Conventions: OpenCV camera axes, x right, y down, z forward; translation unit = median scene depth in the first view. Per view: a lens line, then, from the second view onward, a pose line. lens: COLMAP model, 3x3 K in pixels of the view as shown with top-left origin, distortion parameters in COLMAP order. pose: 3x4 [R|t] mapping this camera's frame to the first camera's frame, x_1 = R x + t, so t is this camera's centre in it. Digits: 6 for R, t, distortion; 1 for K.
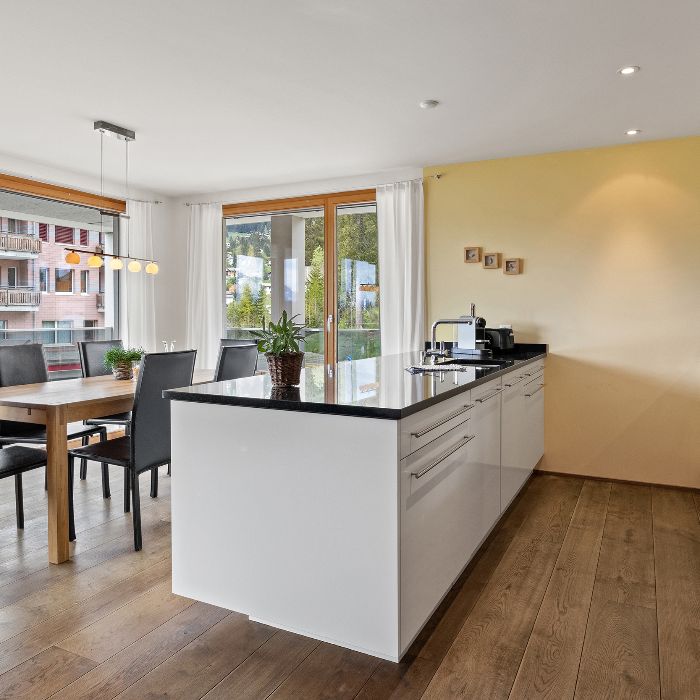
lens RADIAL K [[584.3, 0, 350.0], [0, 584.3, 350.0], [0, 0, 1]] dist [-0.010744, -0.007269]
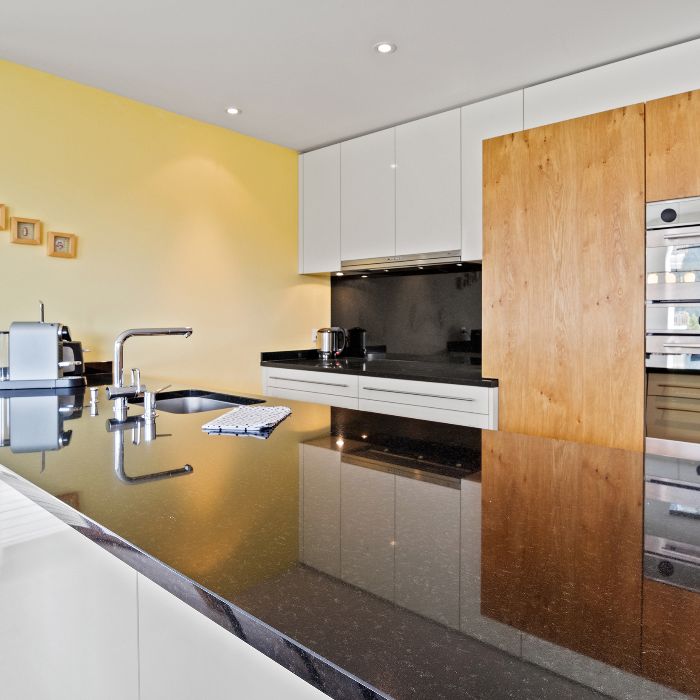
lens RADIAL K [[533.3, 0, 360.5], [0, 533.3, 348.6], [0, 0, 1]] dist [-0.008339, -0.005542]
pose [[0.245880, -0.039034, 0.968514, -0.214535], [0.054921, 0.998145, 0.026285, -0.027182], [-0.967743, 0.046729, 0.247567, 0.545370]]
